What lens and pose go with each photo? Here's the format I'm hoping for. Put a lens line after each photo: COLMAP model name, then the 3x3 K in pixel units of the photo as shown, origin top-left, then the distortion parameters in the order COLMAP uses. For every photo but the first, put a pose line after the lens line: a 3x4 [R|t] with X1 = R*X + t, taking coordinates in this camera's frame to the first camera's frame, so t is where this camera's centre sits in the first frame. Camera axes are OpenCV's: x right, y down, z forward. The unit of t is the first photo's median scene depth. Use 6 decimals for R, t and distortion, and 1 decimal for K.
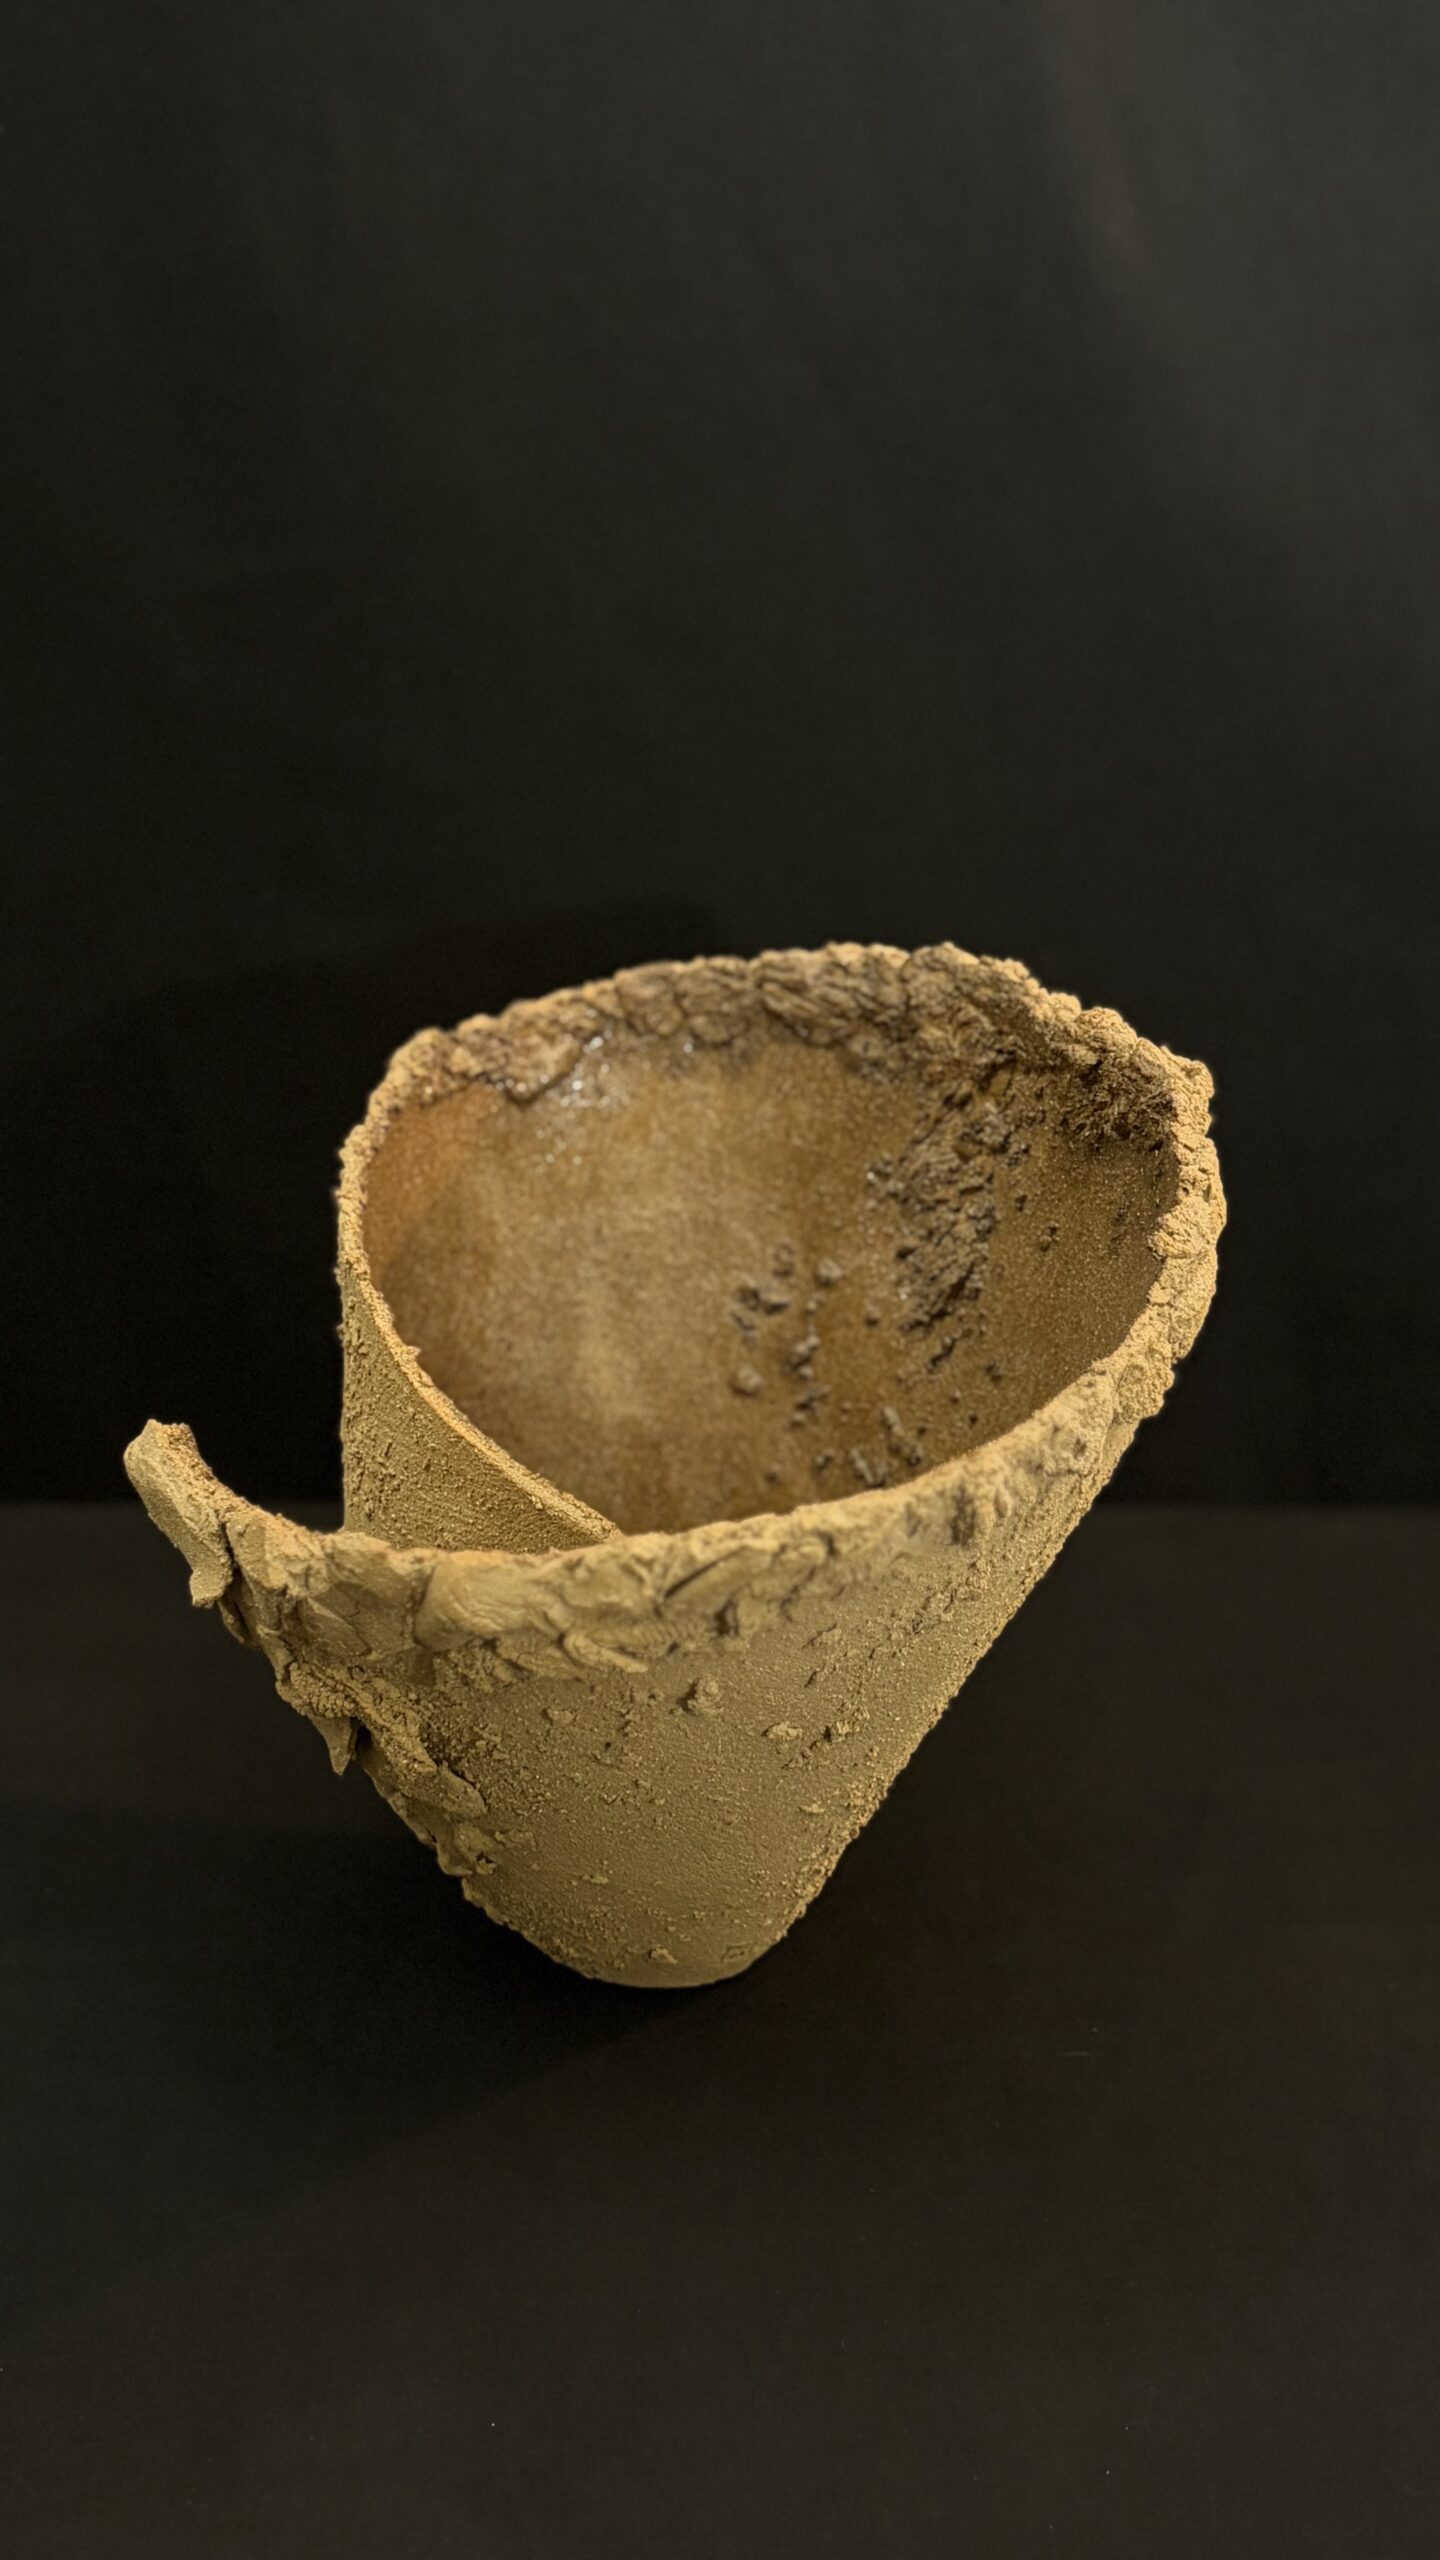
lens RADIAL K [[2841.7, 0, 739.3], [0, 2841.7, 1334.7], [0, 0, 1]] dist [0.158573, 0.000000]
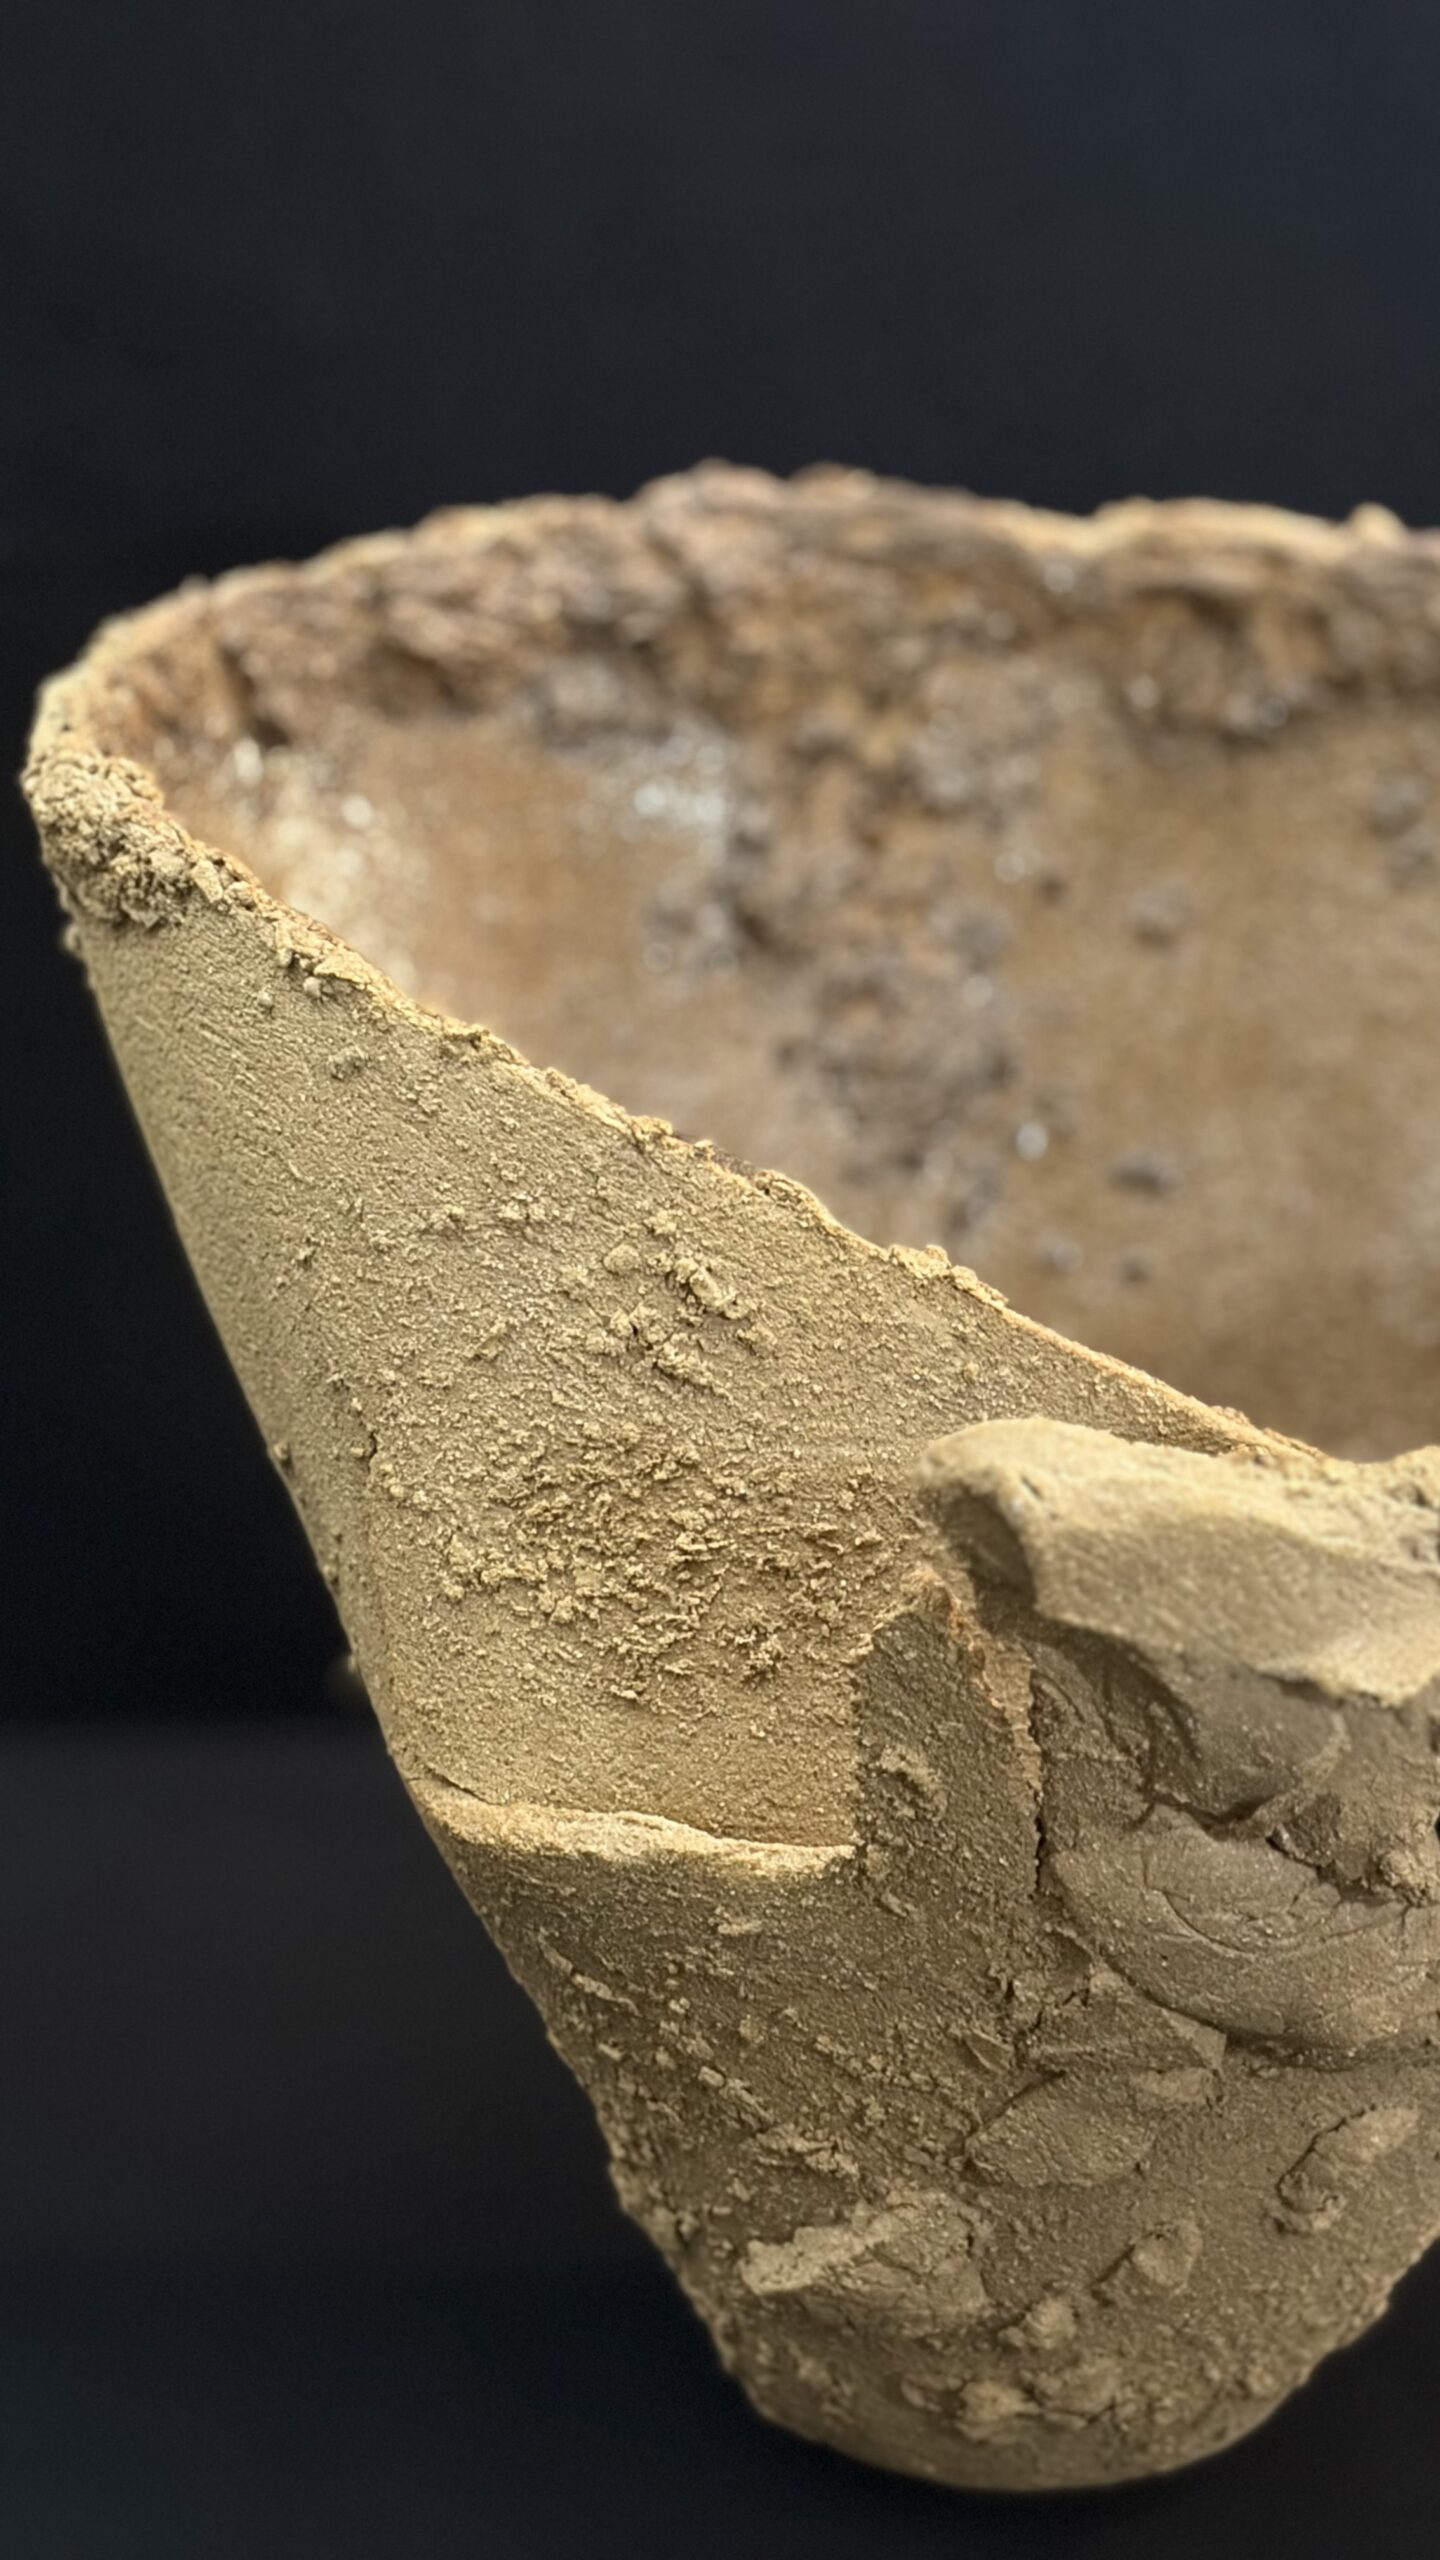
lens RADIAL K [[5206.6, 0, 704.7], [0, 5206.6, 1337.4], [0, 0, 1]] dist [0.237799, 0.000000]
pose [[0.507916, -0.197586, 0.838440, -0.790003], [0.288849, 0.956051, 0.050321, -0.031976], [-0.811534, 0.216623, 0.542666, 0.508389]]
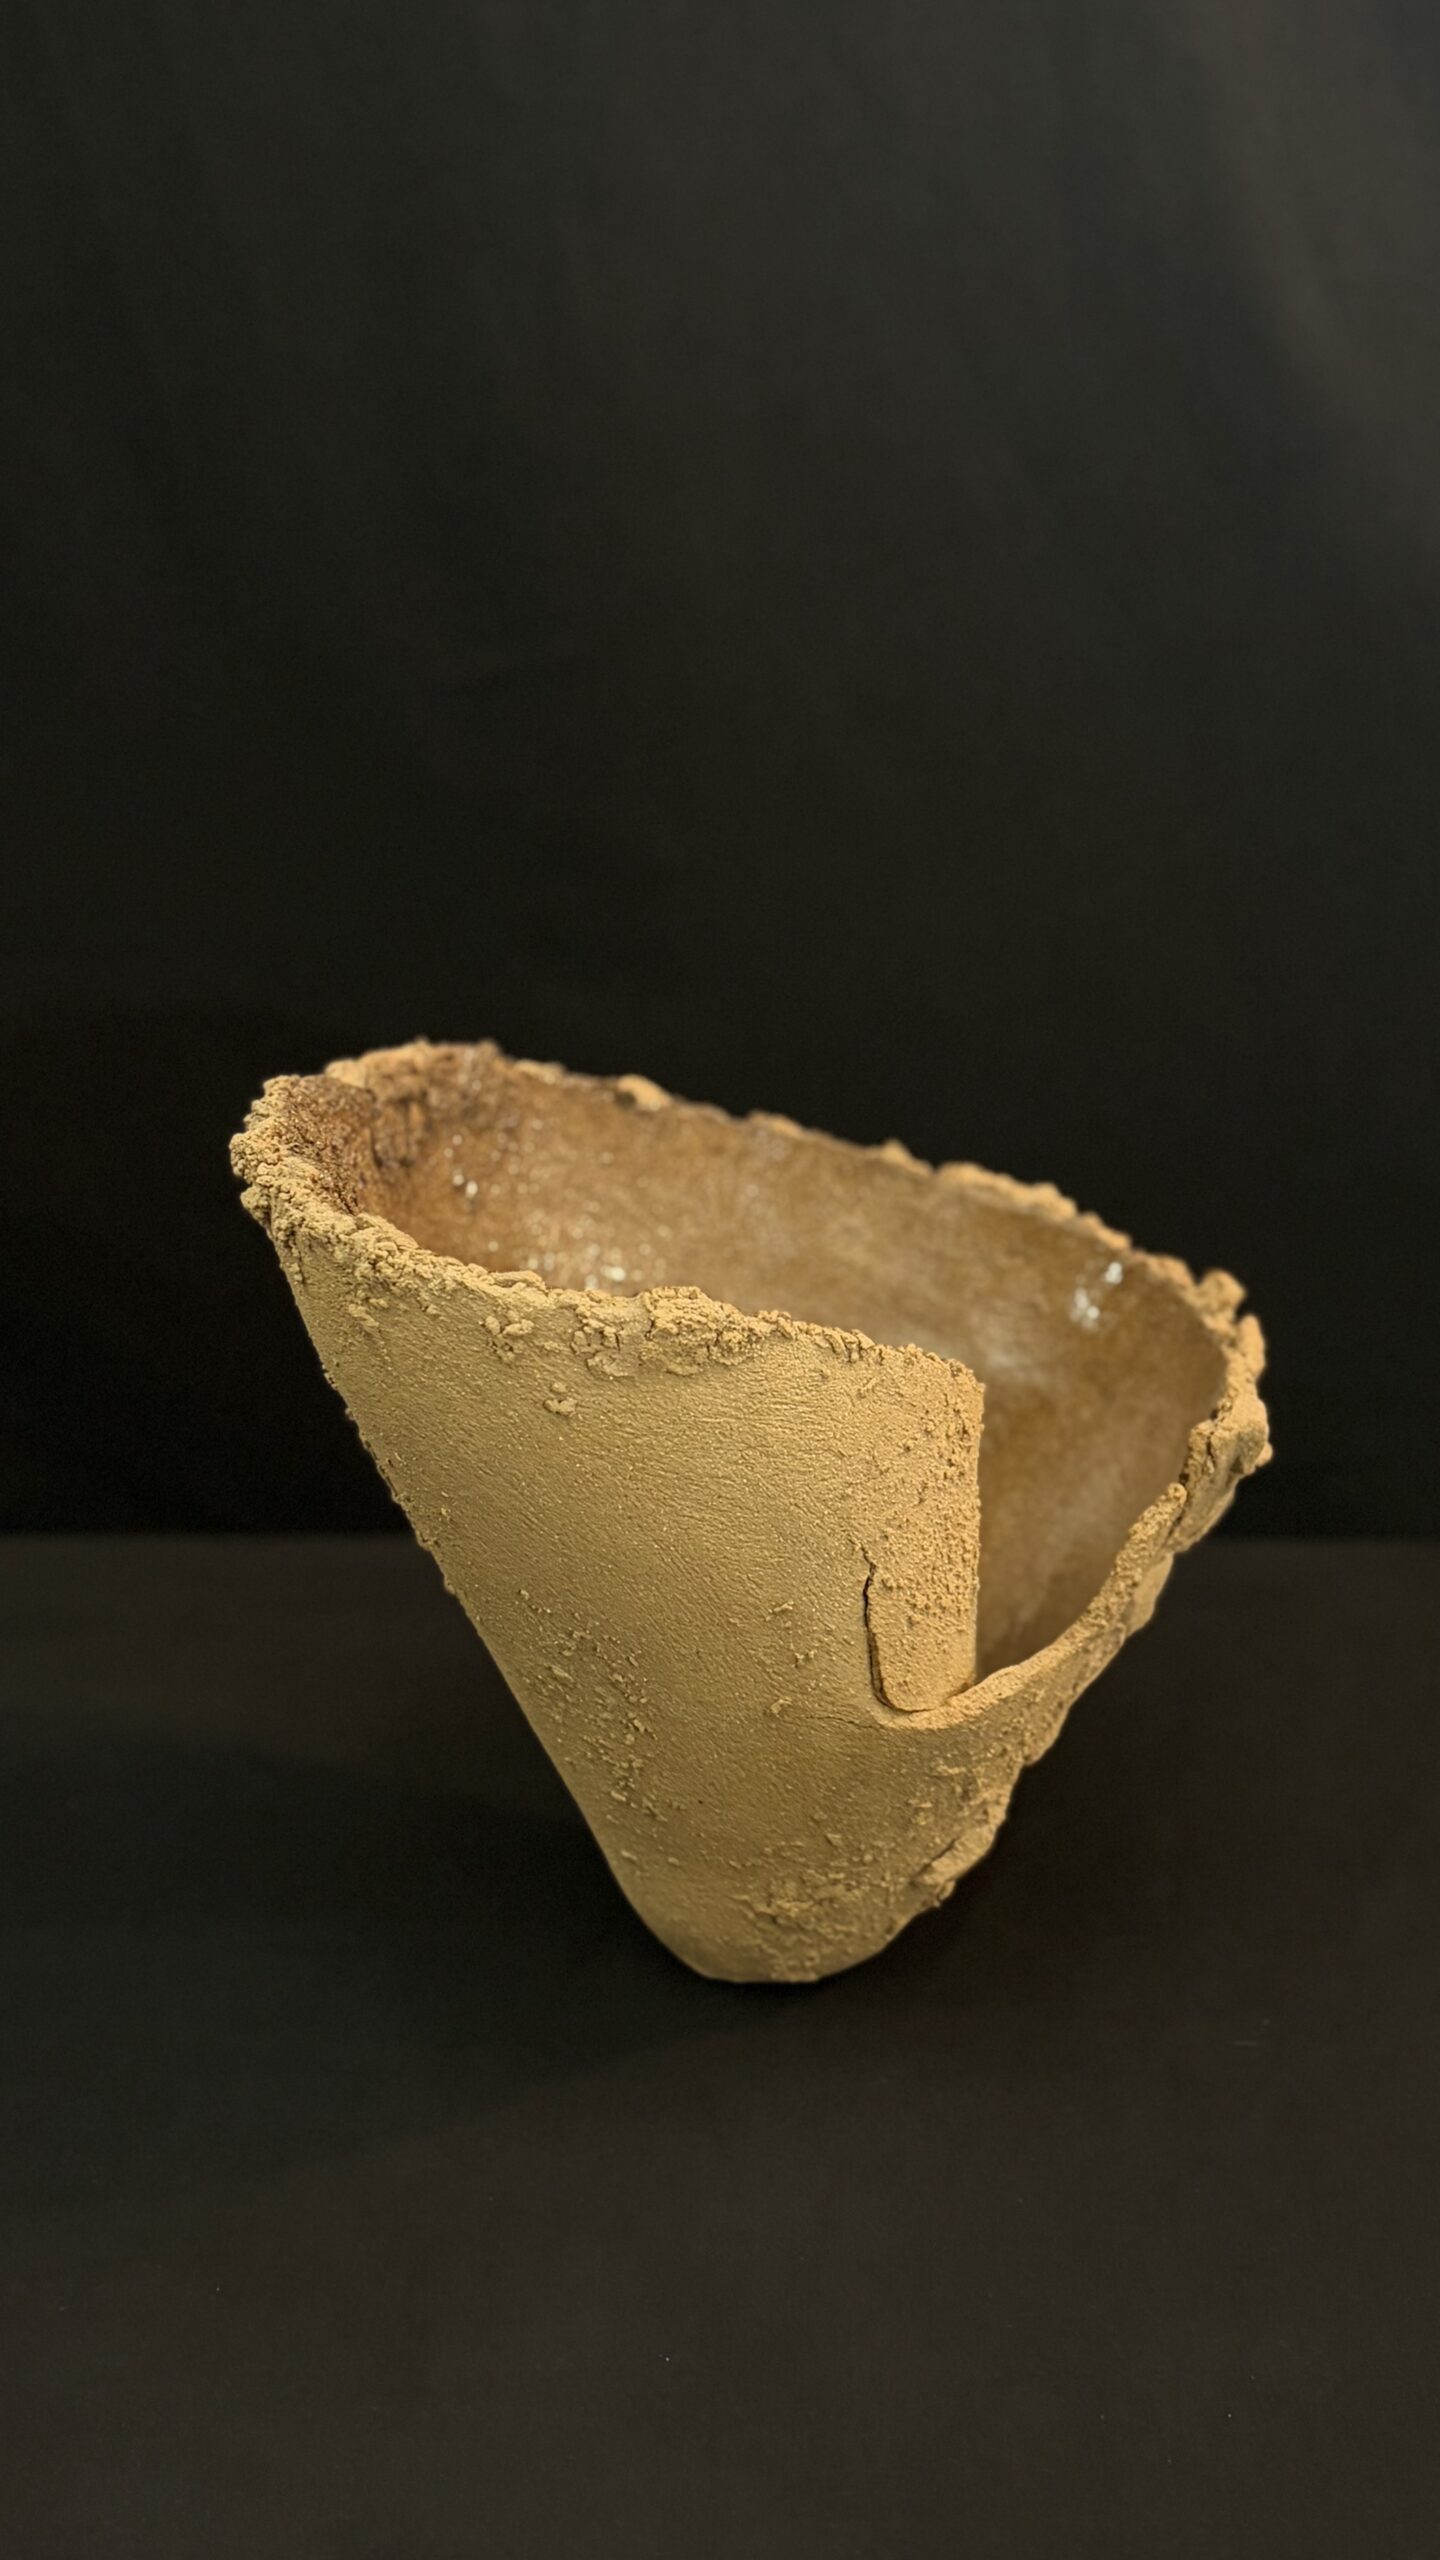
lens RADIAL K [[2841.7, 0, 718.8], [0, 2841.7, 1286.2], [0, 0, 1]] dist [0.158573, 0.000000]
pose [[-0.724141, -0.174618, 0.667179, -0.674879], [0.250756, 0.834535, 0.490584, -0.510122], [-0.642450, 0.522551, -0.560534, 1.479565]]
